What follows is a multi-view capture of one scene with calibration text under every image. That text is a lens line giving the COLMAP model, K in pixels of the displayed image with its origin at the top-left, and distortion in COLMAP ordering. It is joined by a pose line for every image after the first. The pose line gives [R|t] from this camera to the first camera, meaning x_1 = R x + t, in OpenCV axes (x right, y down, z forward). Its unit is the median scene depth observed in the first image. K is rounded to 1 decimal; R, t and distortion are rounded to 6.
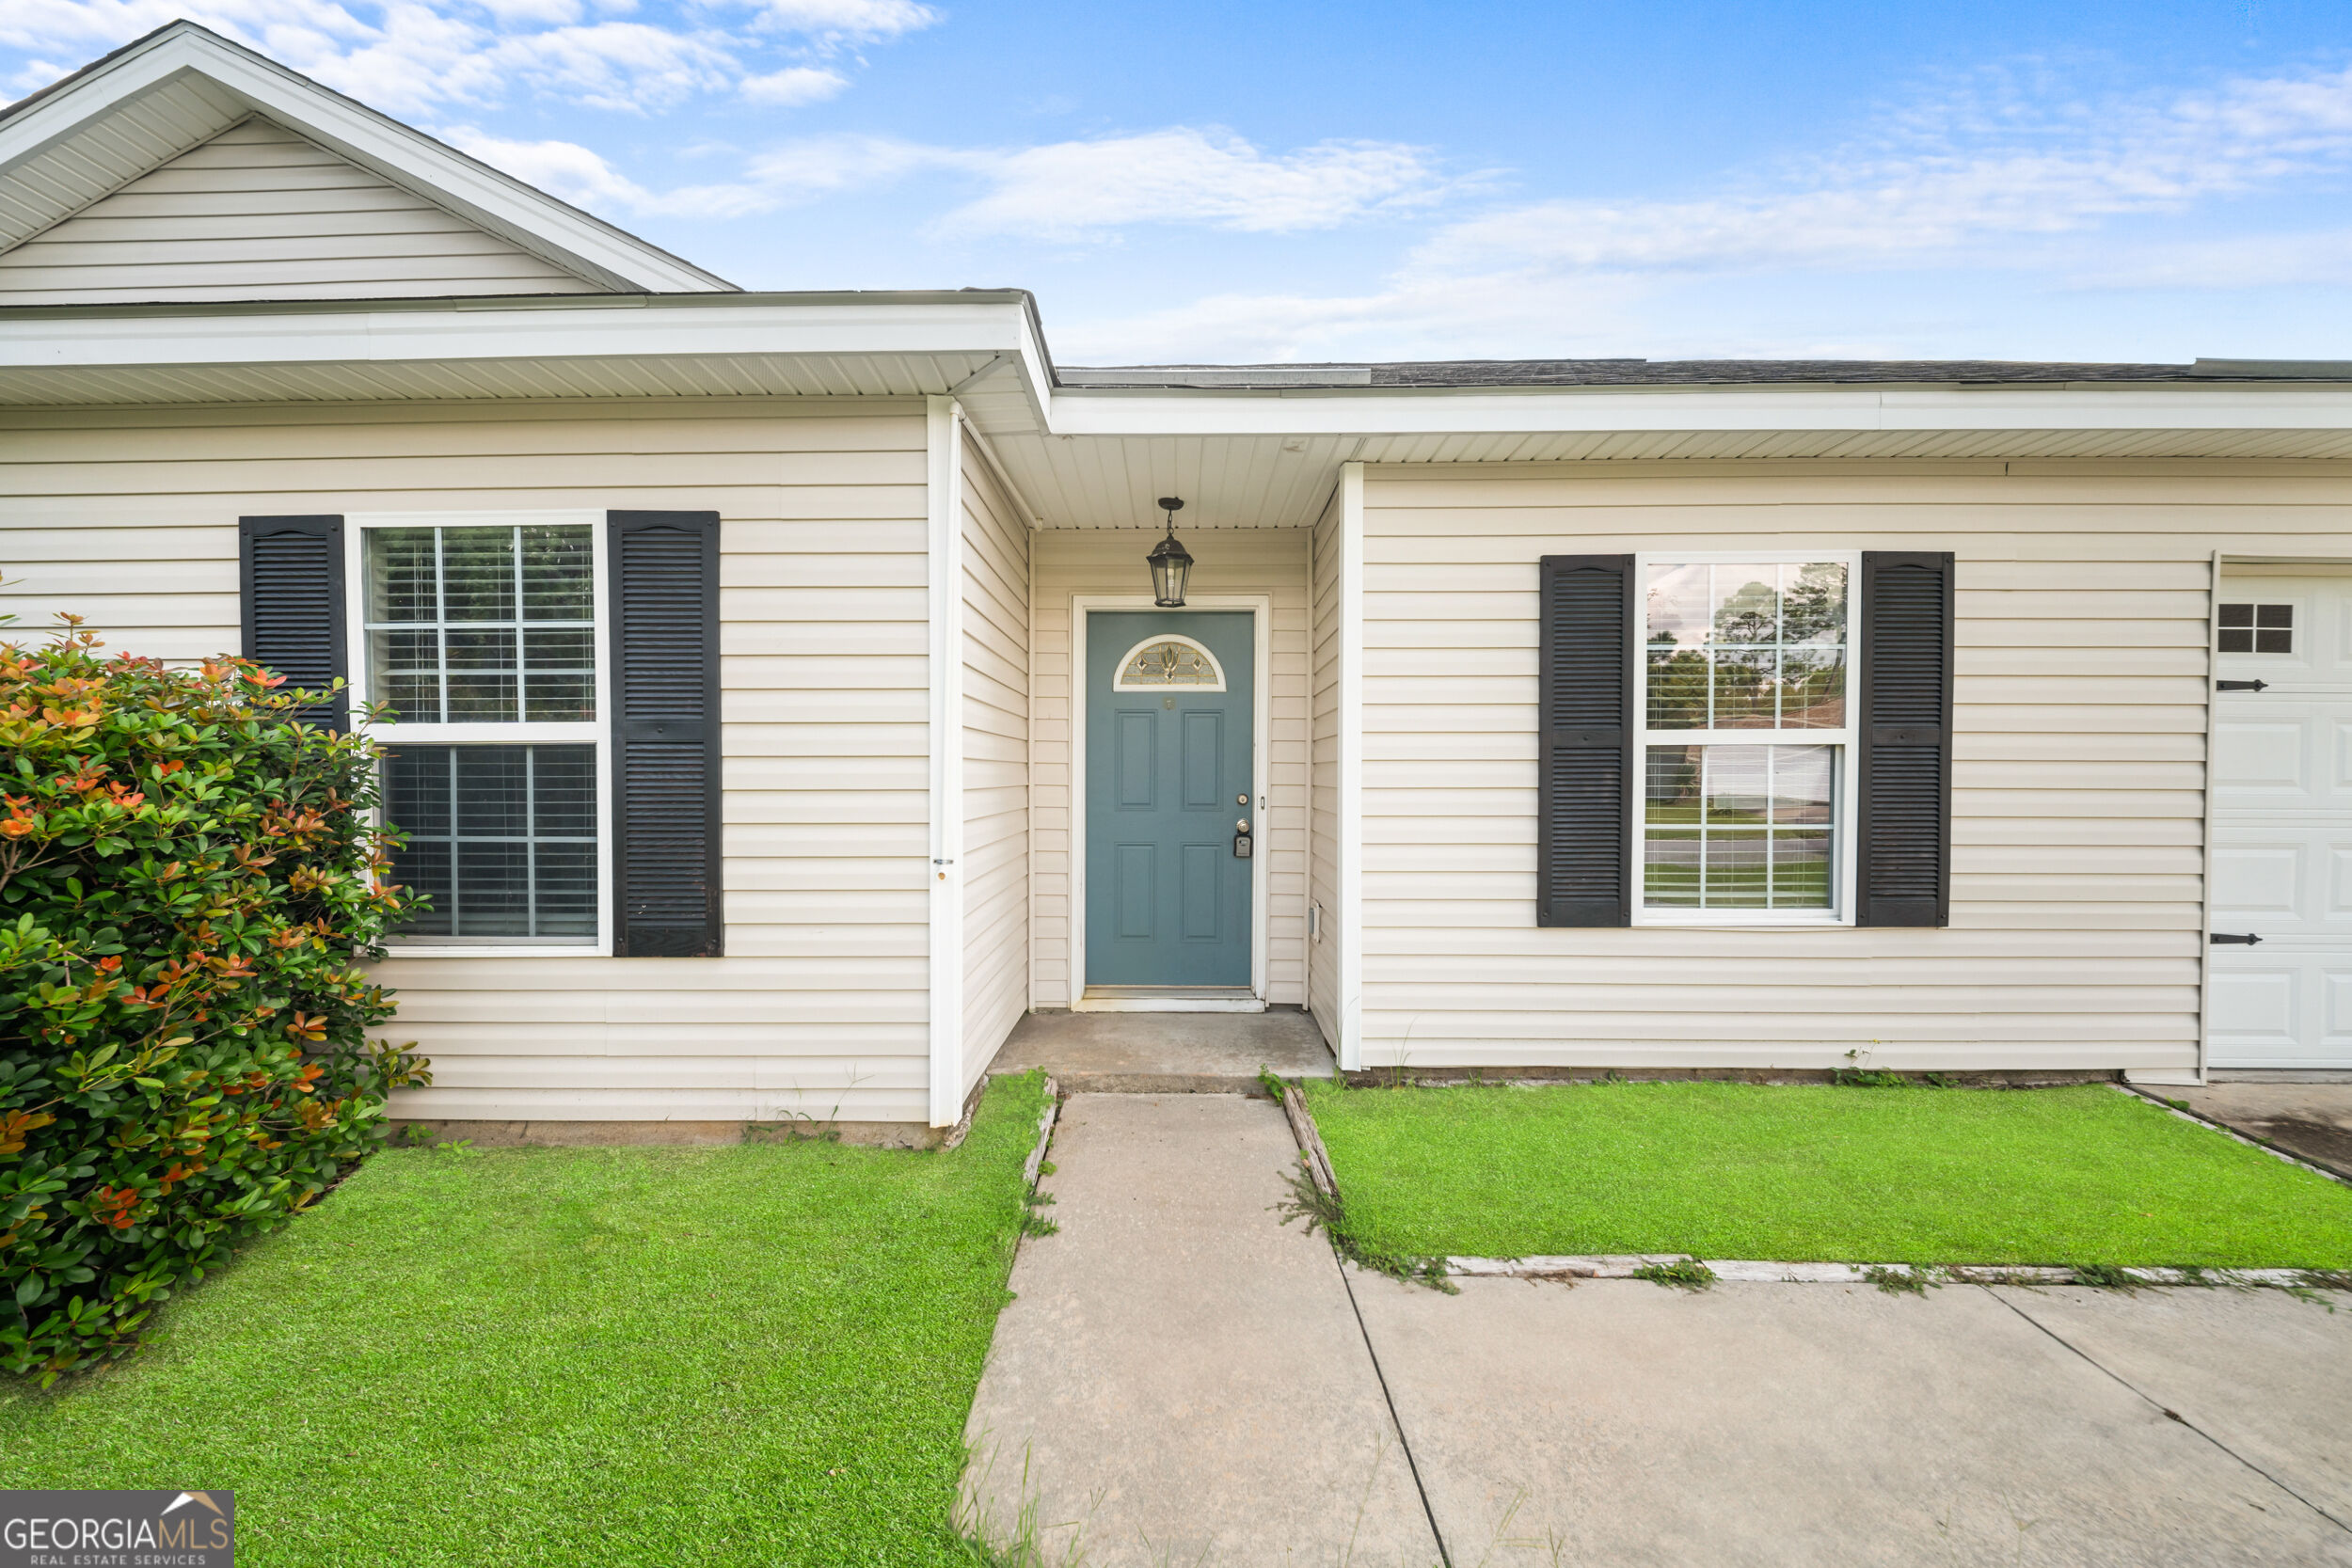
lens RADIAL K [[840.5, 0, 1176.0], [0, 840.5, 784.0], [0, 0, 1]] dist [-0.002046, -0.000304]
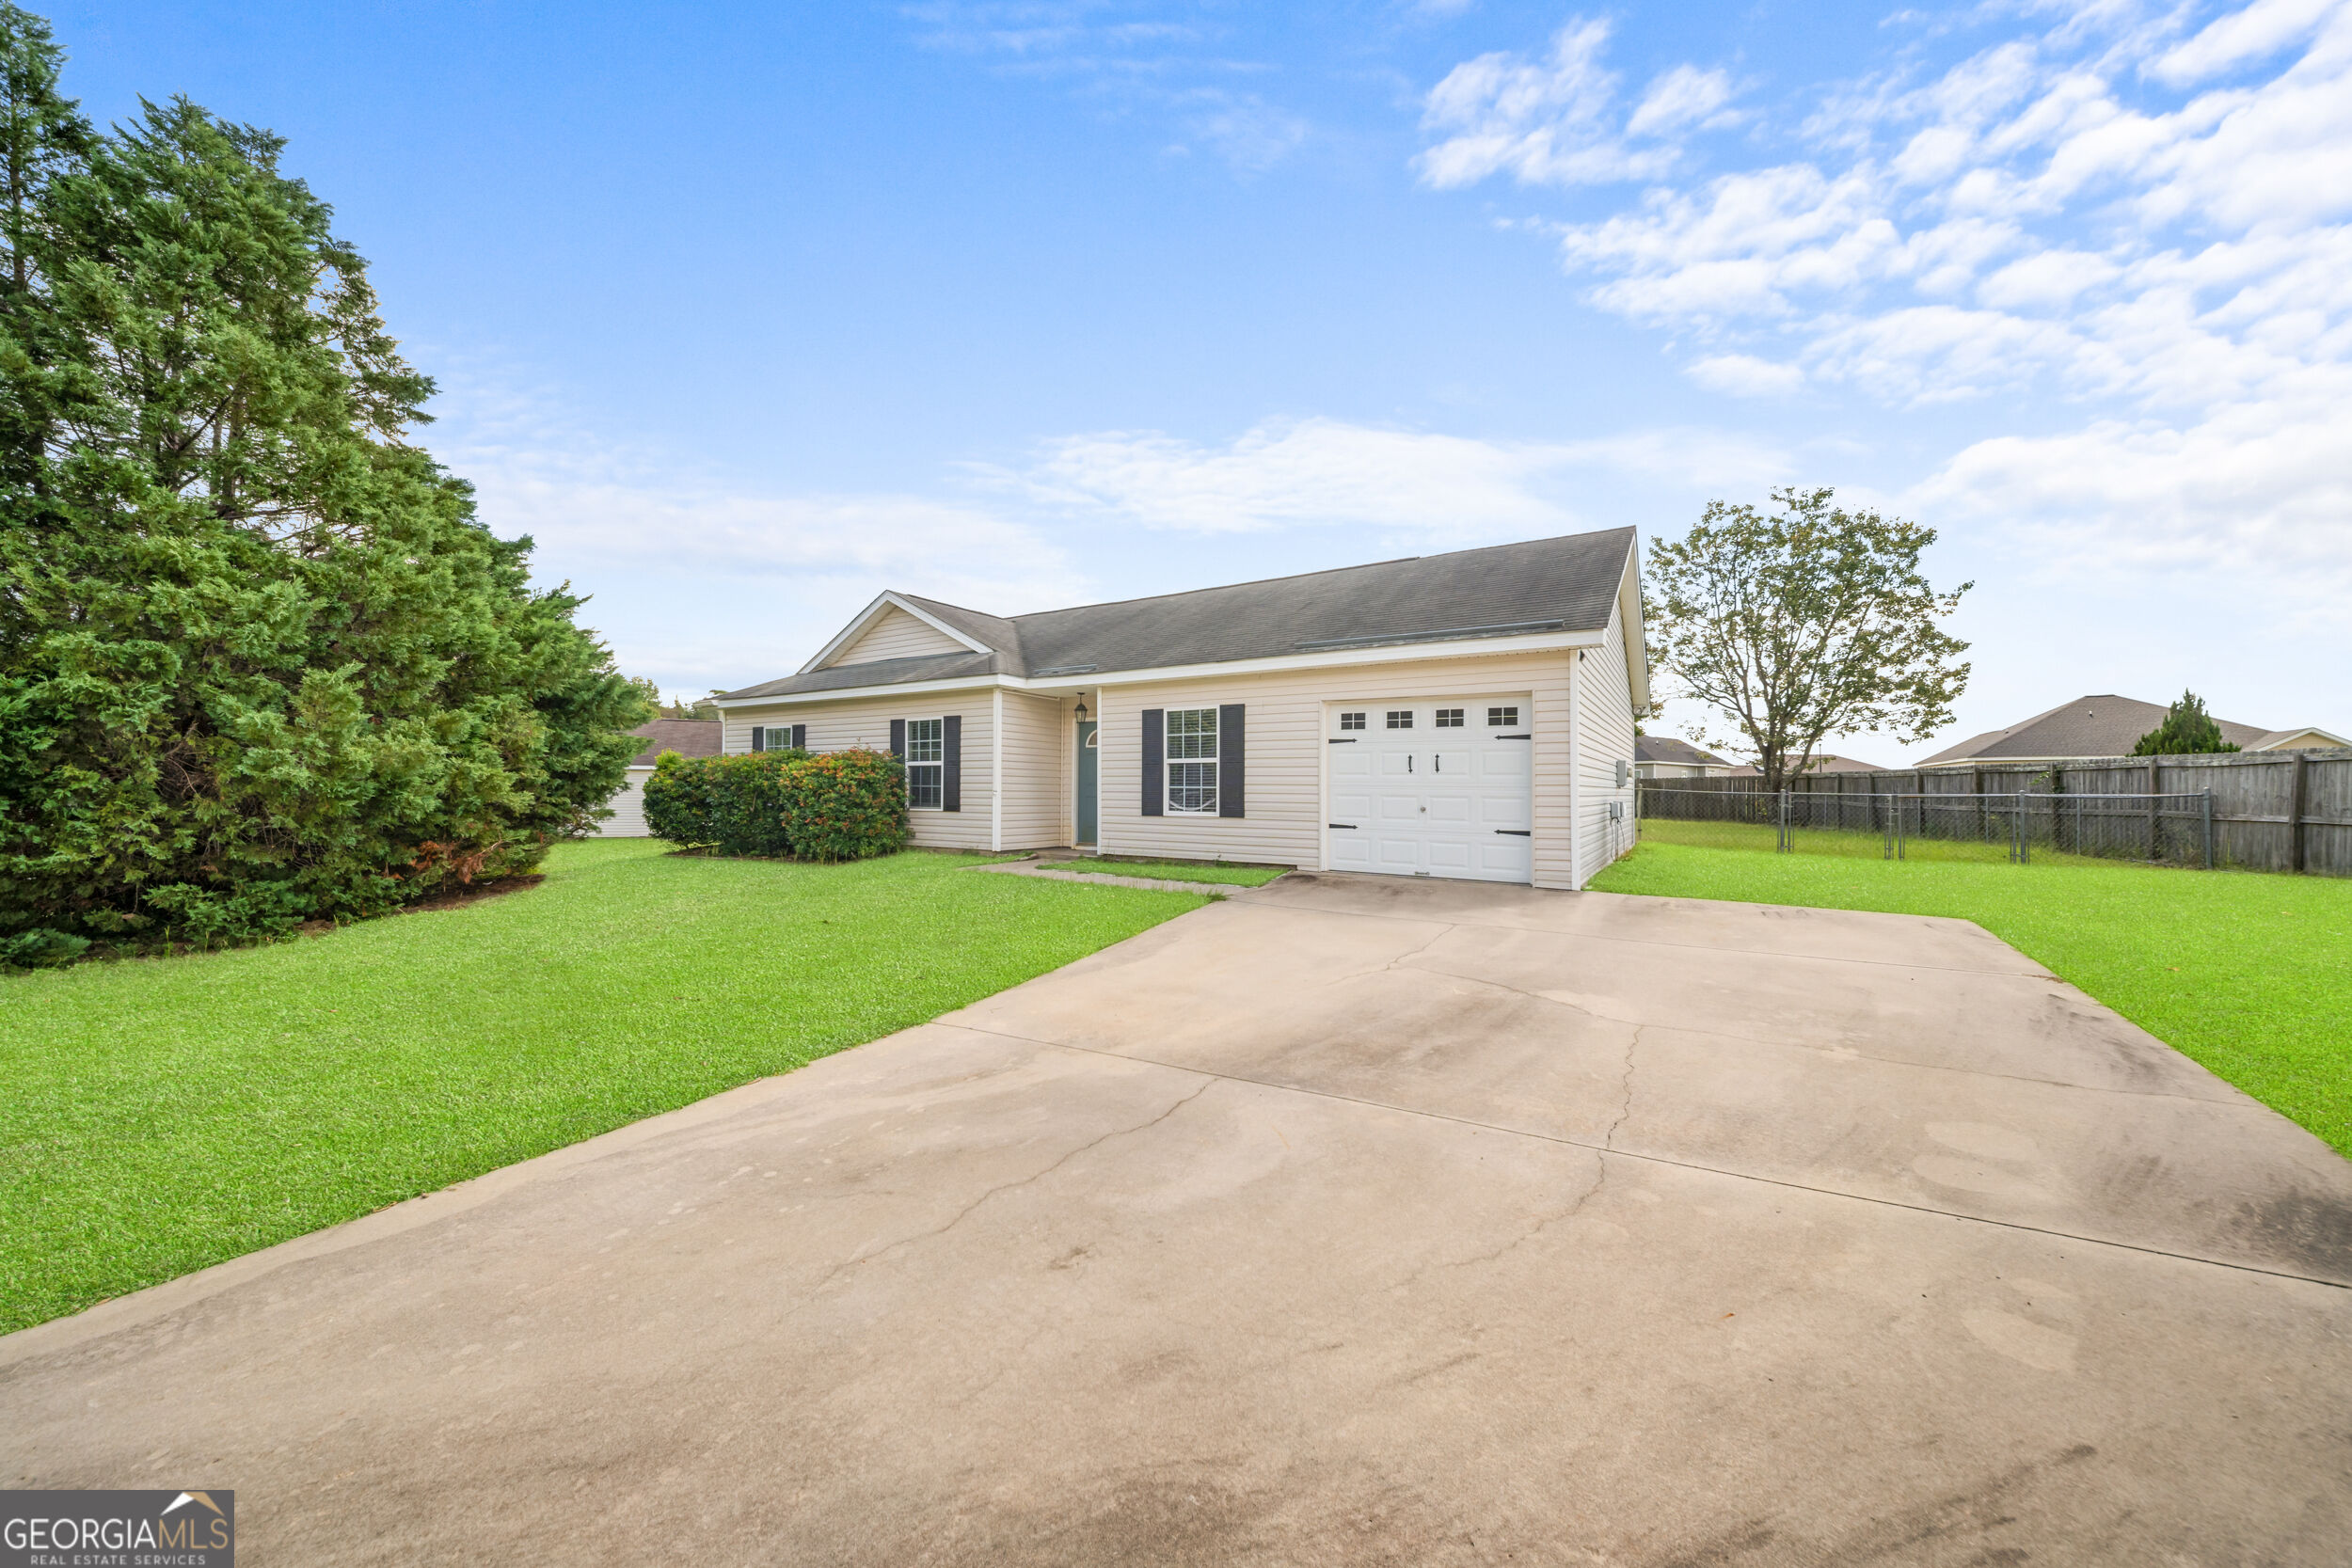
lens RADIAL K [[840.5, 0, 1176.0], [0, 840.5, 784.0], [0, 0, 1]] dist [-0.002046, -0.000304]
pose [[0.849743, 0.002396, -0.527192, 2.842310], [-0.015267, 0.999682, -0.020063, 0.126502], [0.526977, 0.025097, 0.849509, -2.245886]]
